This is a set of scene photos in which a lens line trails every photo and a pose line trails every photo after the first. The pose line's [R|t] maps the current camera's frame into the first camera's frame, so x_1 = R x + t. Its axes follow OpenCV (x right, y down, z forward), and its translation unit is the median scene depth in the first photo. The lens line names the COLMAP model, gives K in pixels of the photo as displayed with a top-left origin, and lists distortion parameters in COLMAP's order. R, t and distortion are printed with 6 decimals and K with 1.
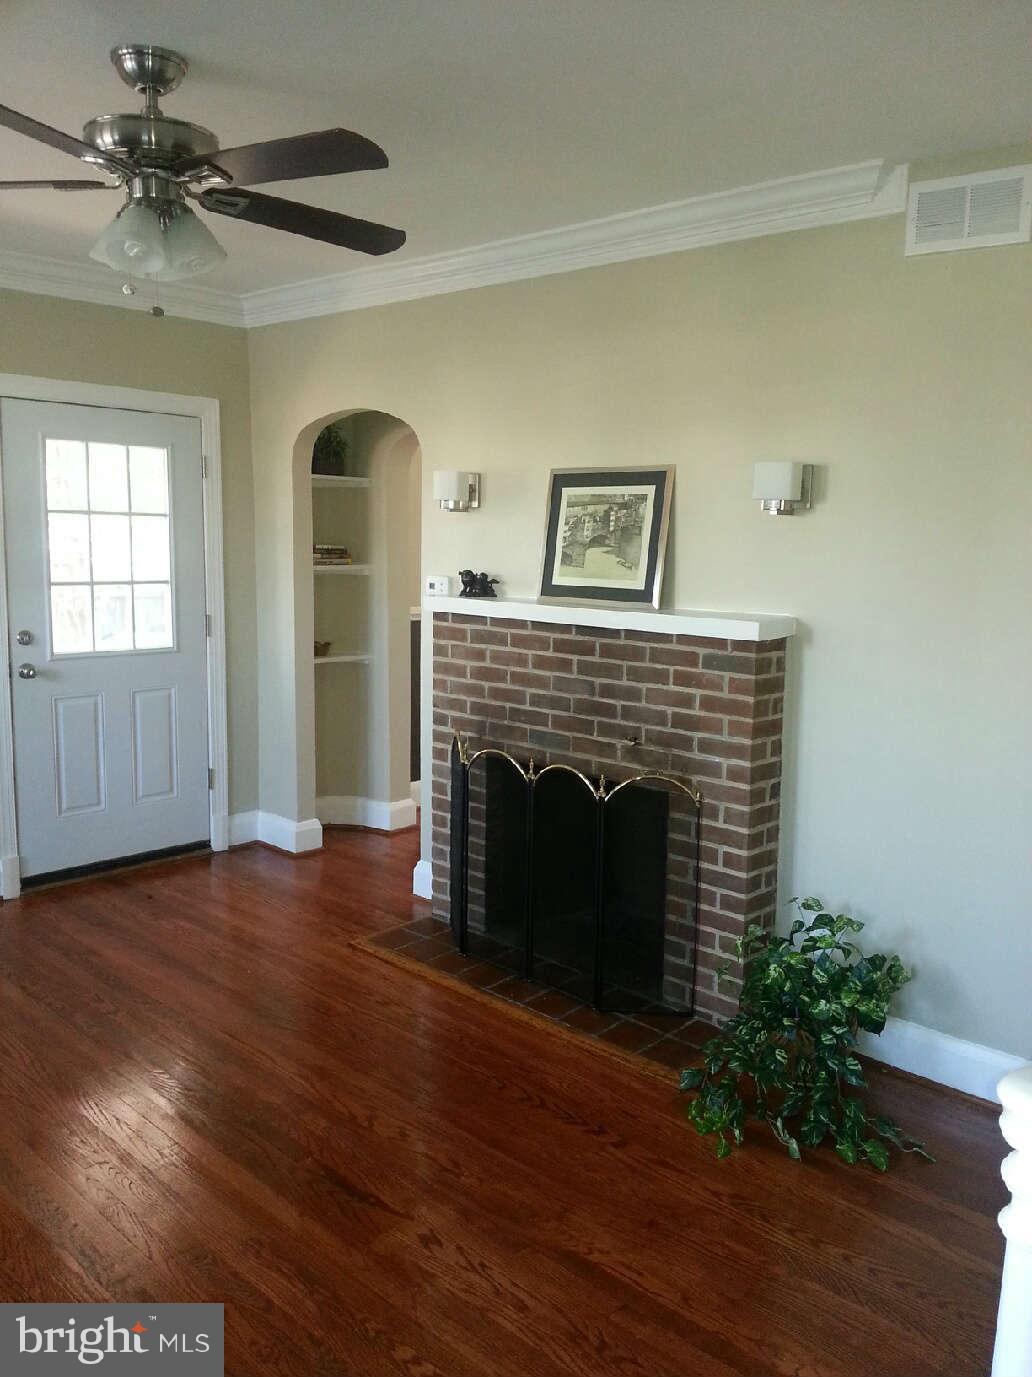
lens RADIAL K [[1100.4, 0, 530.3], [0, 1100.4, 686.0], [0, 0, 1]] dist [0.001355, -0.000953]
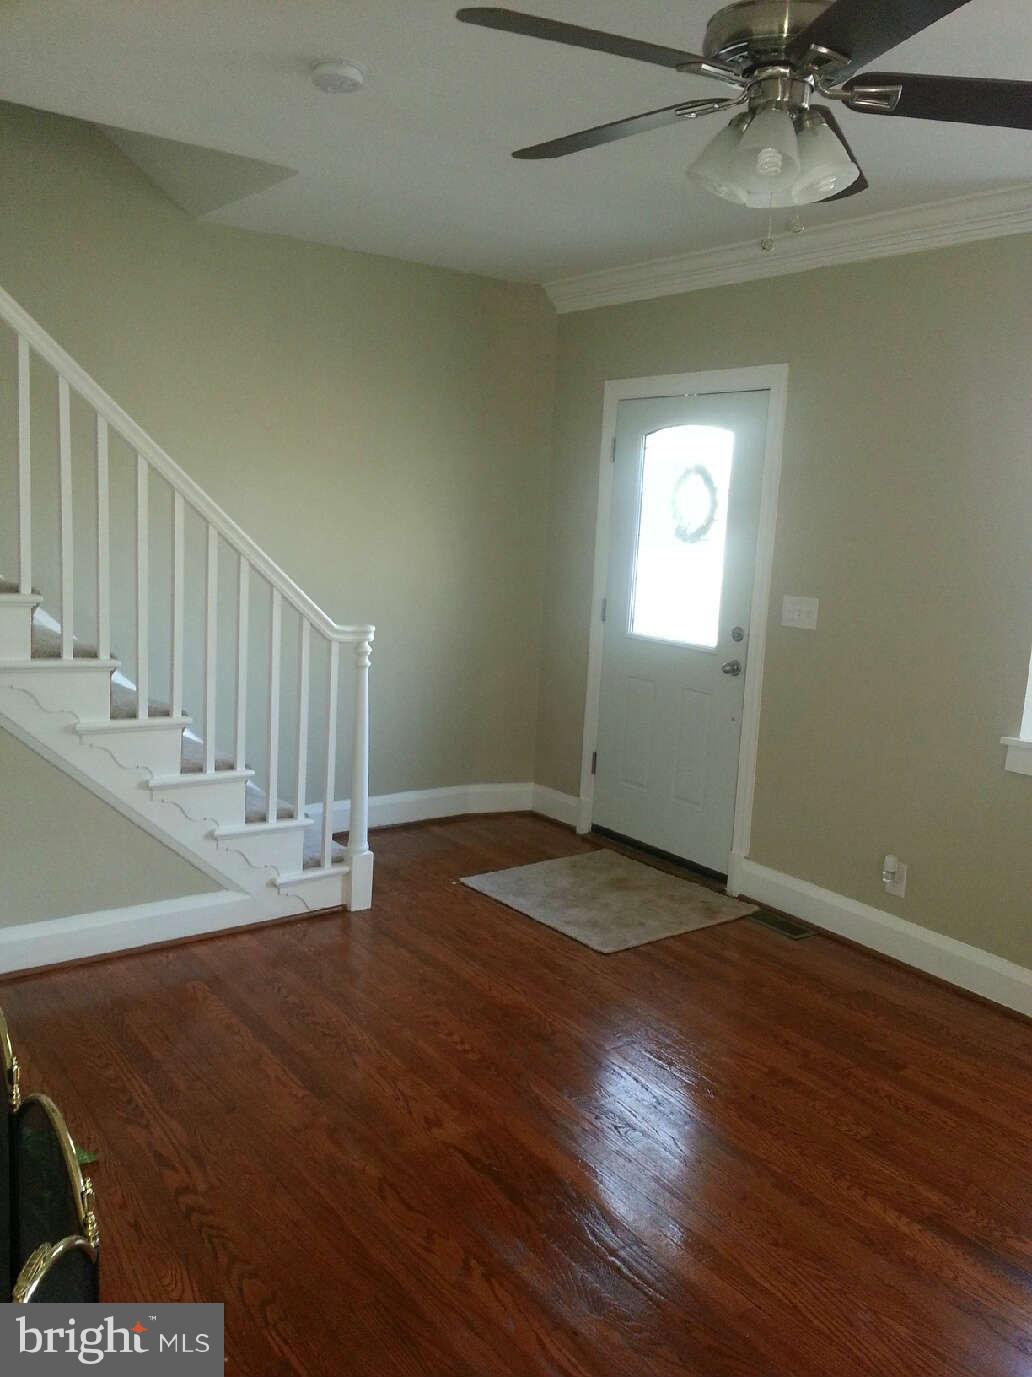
lens RADIAL K [[1100.4, 0, 530.3], [0, 1100.4, 686.0], [0, 0, 1]] dist [0.001355, -0.000953]
pose [[-0.981460, -0.093202, 0.167483, -0.219835], [-0.042120, 0.957329, 0.285914, -0.163667], [-0.186984, 0.273558, -0.943506, 1.261411]]
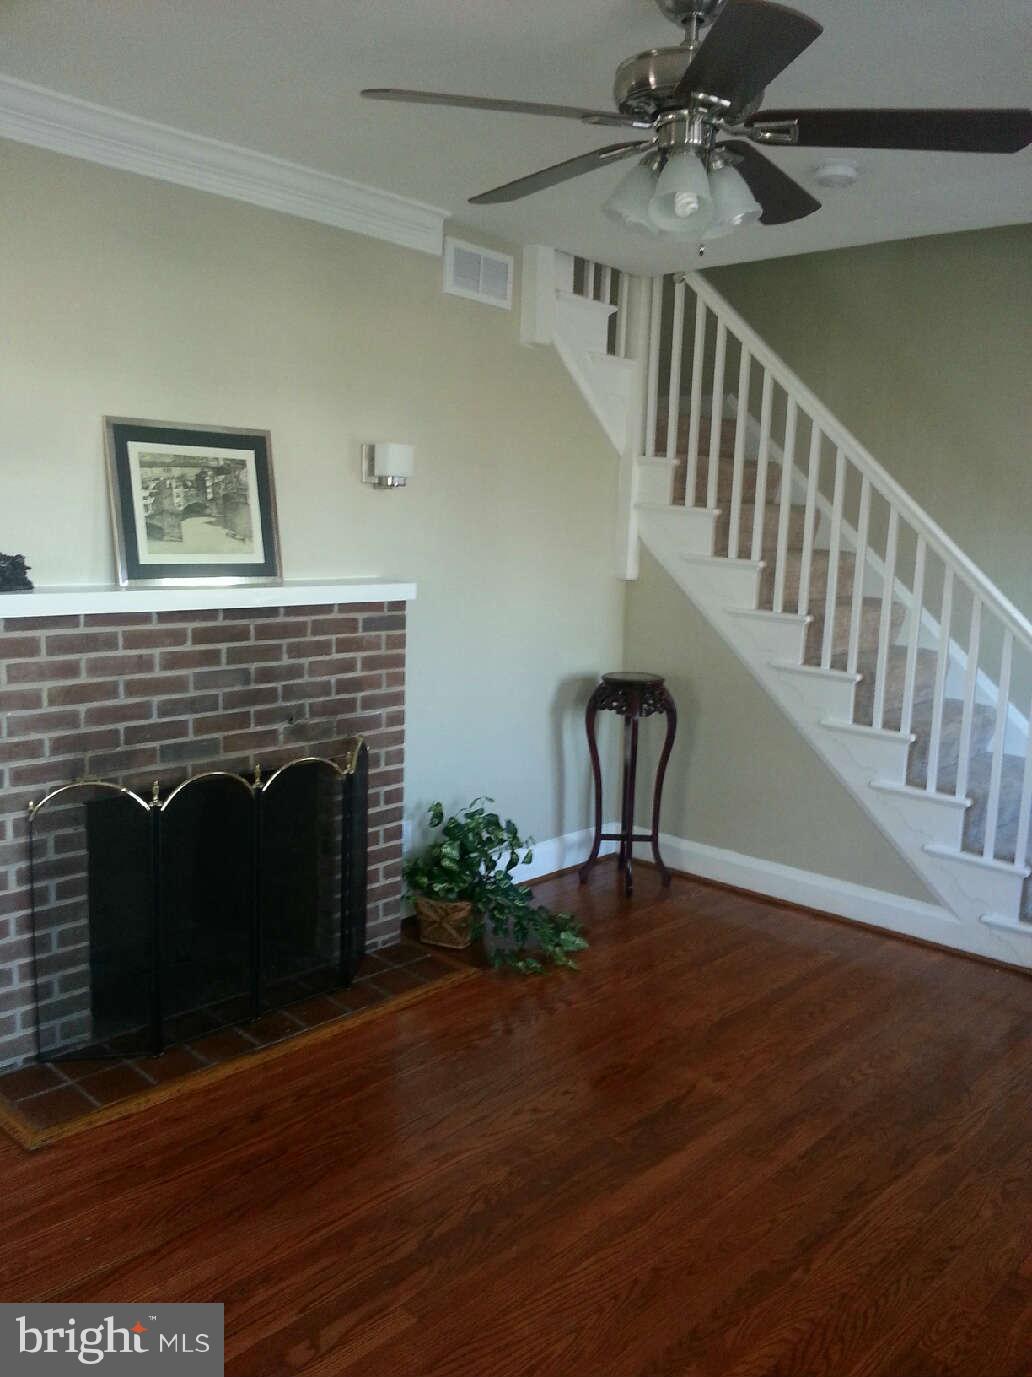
lens RADIAL K [[1100.4, 0, 530.3], [0, 1100.4, 686.0], [0, 0, 1]] dist [0.001355, -0.000953]
pose [[-0.010350, -0.174513, 0.984600, -0.834281], [0.101664, 0.979367, 0.174654, -0.123855], [-0.994765, 0.101906, 0.007605, 0.765682]]
